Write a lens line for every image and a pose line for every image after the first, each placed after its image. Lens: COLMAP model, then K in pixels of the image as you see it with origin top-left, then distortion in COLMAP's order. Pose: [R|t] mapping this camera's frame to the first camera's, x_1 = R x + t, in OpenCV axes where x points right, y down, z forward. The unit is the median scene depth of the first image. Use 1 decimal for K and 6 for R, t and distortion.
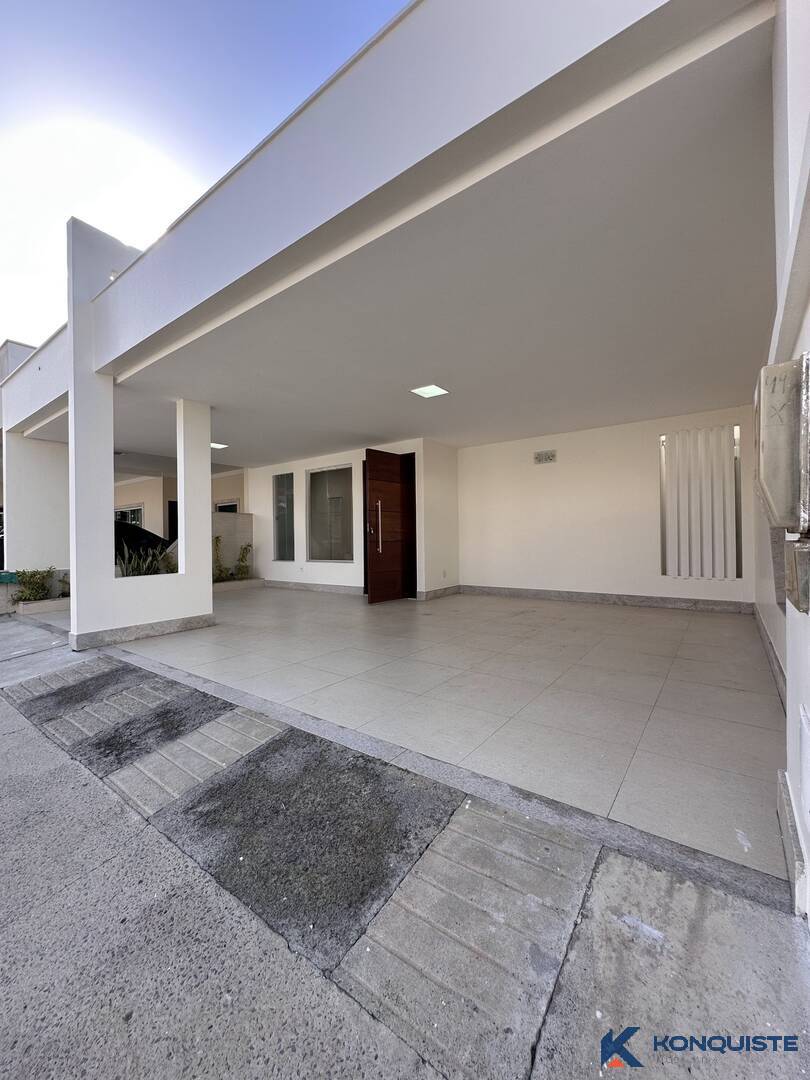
lens RADIAL K [[431.9, 0, 405.0], [0, 431.9, 540.0], [0, 0, 1]] dist [-0.000158, 0.000027]
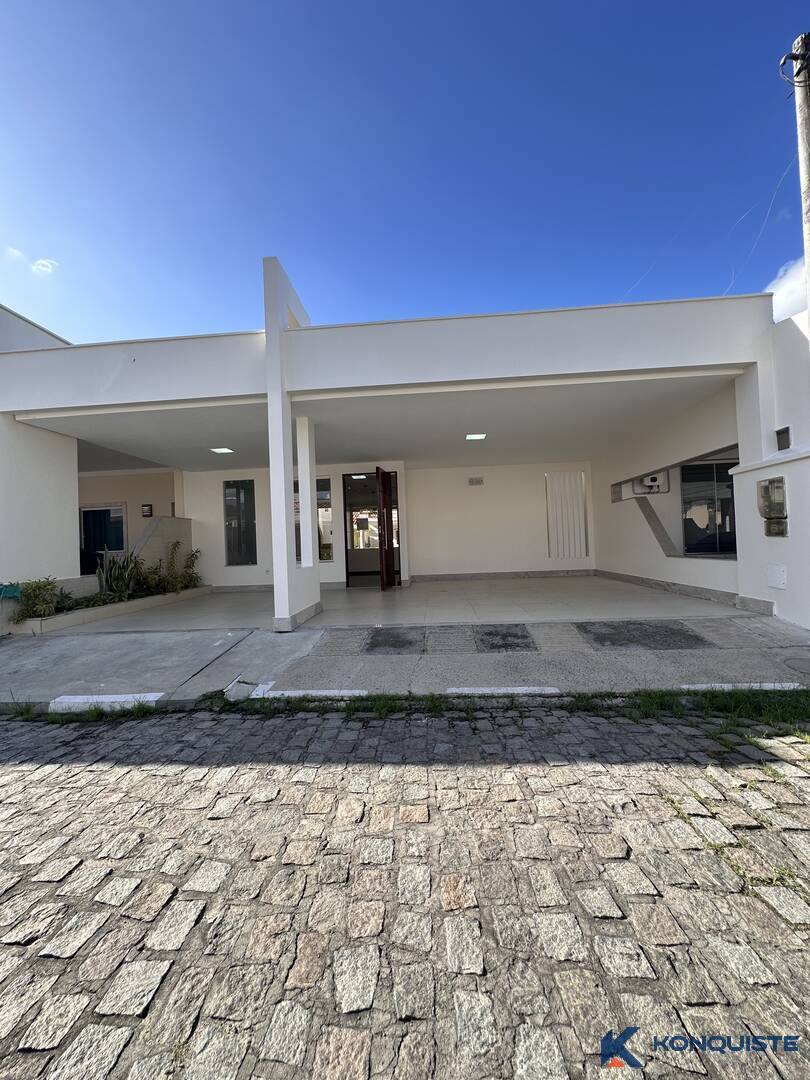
lens RADIAL K [[431.9, 0, 405.0], [0, 431.9, 540.0], [0, 0, 1]] dist [-0.000158, 0.000027]
pose [[0.838516, -0.014114, 0.544694, -0.634835], [0.029272, 0.999388, -0.019165, 0.024609], [-0.544090, 0.032015, 0.838416, -0.077680]]
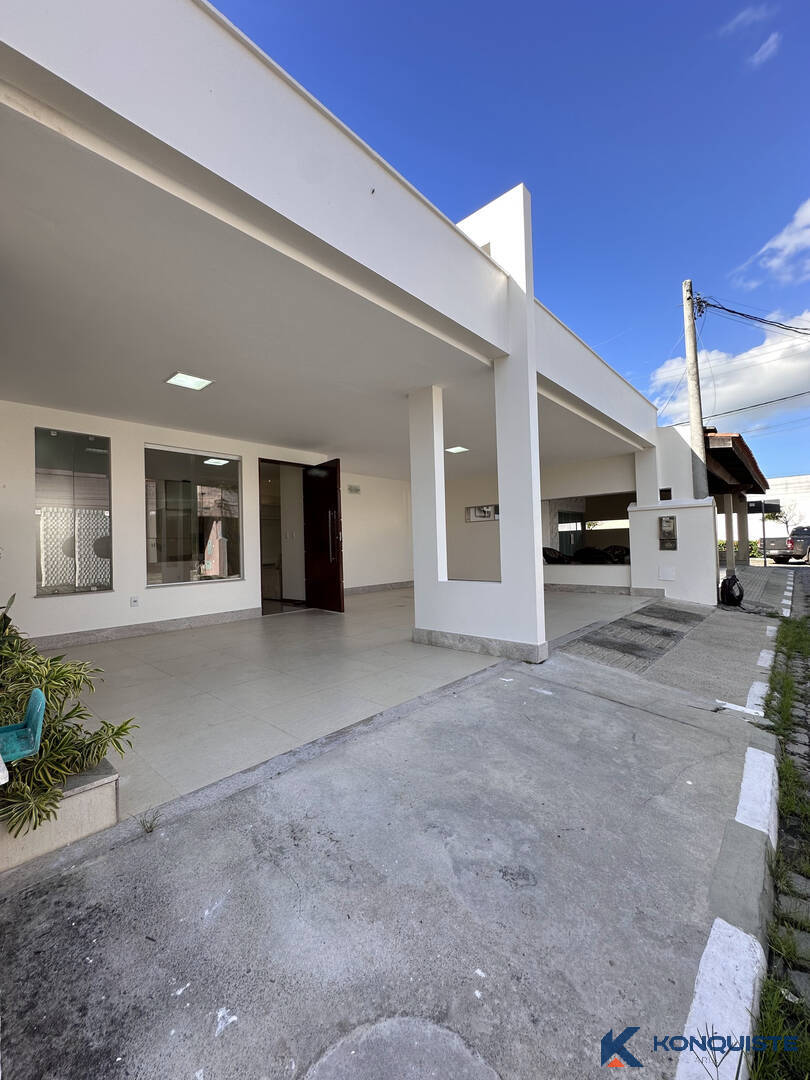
lens RADIAL K [[431.9, 0, 405.0], [0, 431.9, 540.0], [0, 0, 1]] dist [-0.000158, 0.000027]
pose [[0.094053, 0.026101, 0.995225, -0.966965], [0.028309, 0.999182, -0.028880, 0.011017], [-0.995165, 0.030890, 0.093238, 0.679505]]
